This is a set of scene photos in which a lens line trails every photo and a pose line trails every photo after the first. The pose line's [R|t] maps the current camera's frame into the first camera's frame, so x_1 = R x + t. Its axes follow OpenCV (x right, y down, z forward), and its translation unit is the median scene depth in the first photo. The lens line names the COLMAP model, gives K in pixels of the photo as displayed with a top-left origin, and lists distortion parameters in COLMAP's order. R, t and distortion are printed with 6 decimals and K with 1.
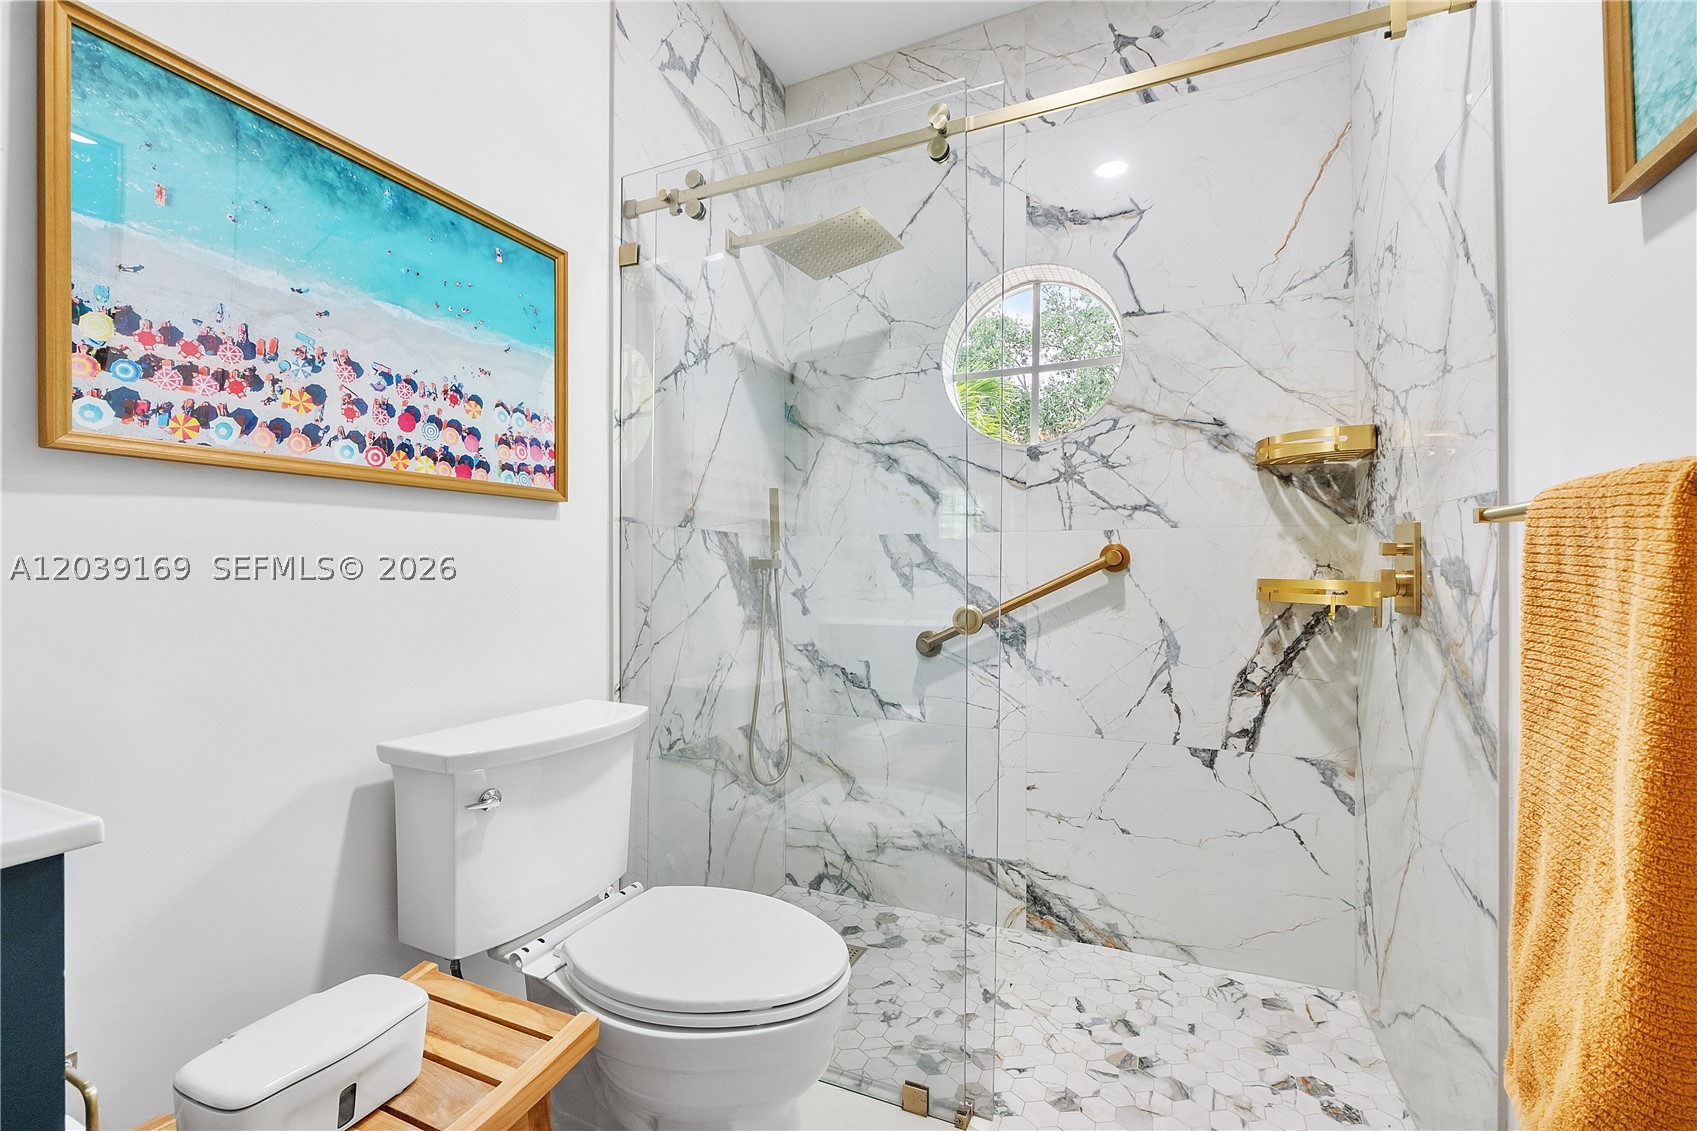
lens RADIAL K [[721.4, 0, 848.3], [0, 721.4, 564.3], [0, 0, 1]] dist [-0.006898, 0.000373]
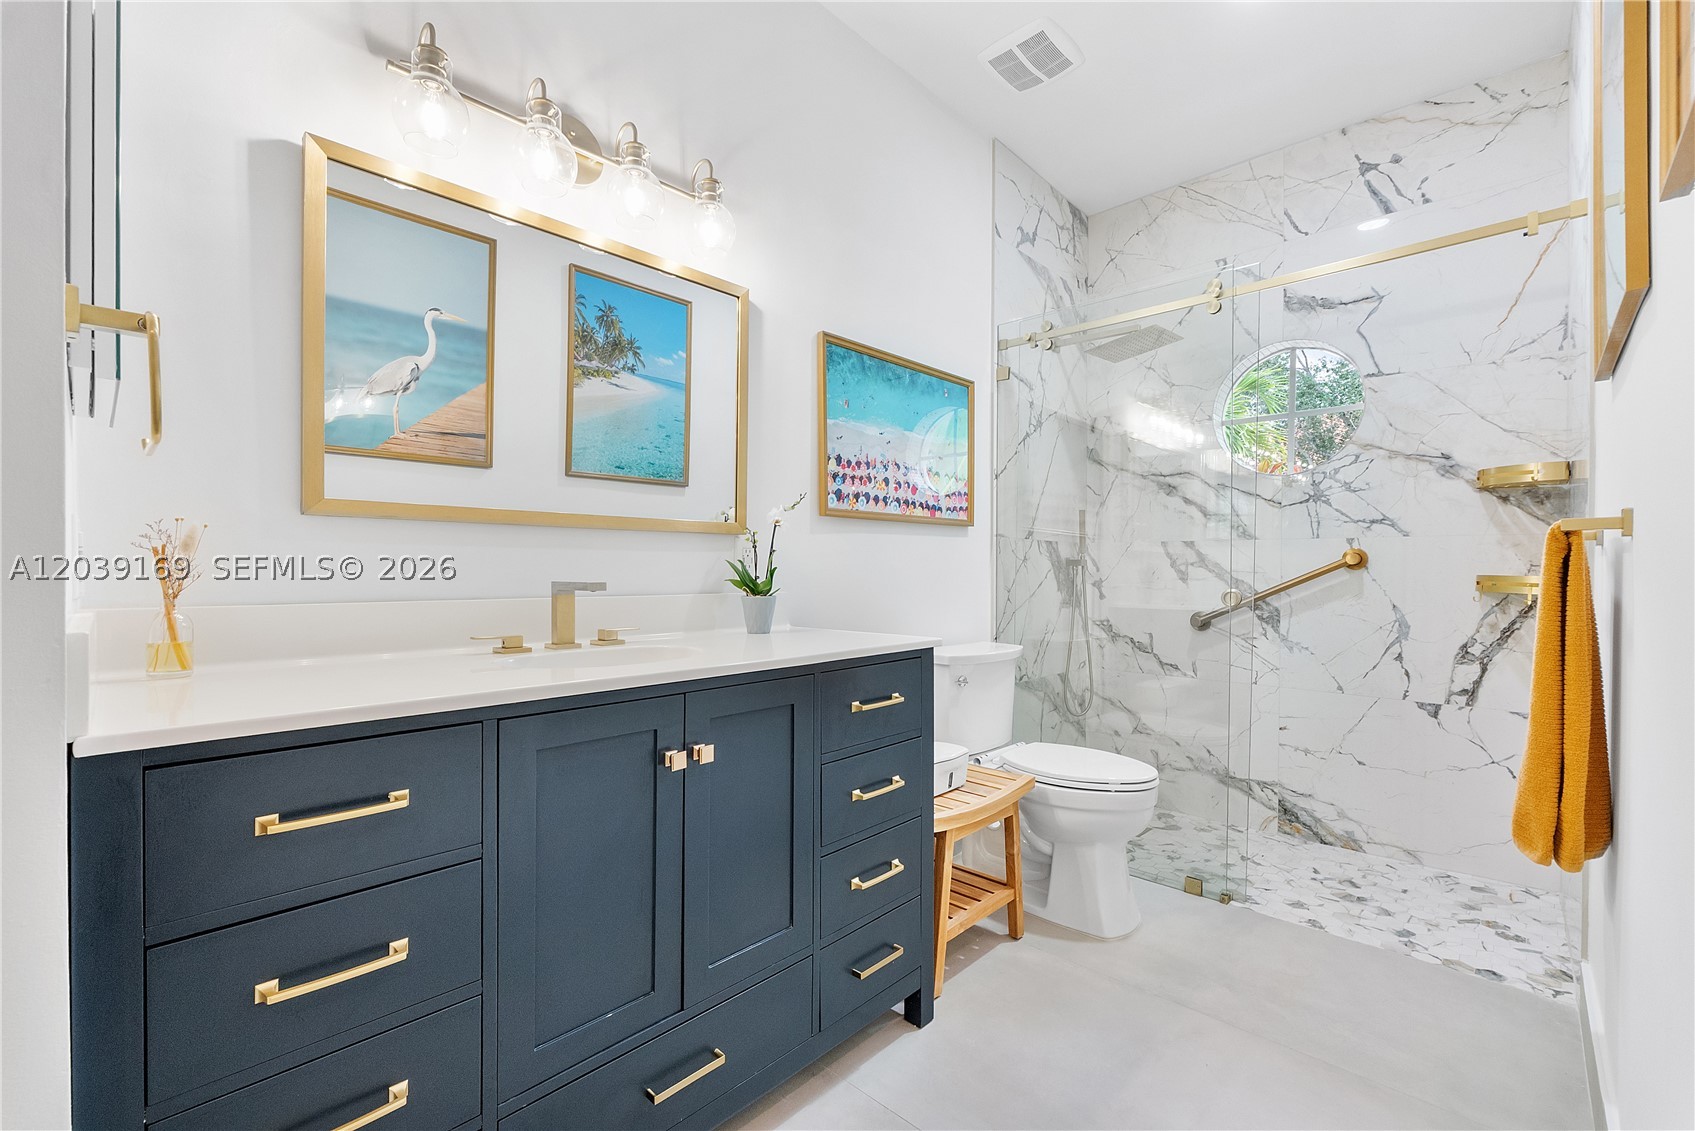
lens RADIAL K [[720.6, 0, 849.8], [0, 720.6, 571.9], [0, 0, 1]] dist [-0.006898, 0.000373]
pose [[0.946836, 0.006901, -0.321642, -0.093640], [-0.002827, 0.999910, 0.013132, 0.000192], [0.321704, -0.011525, 0.946770, -0.593857]]
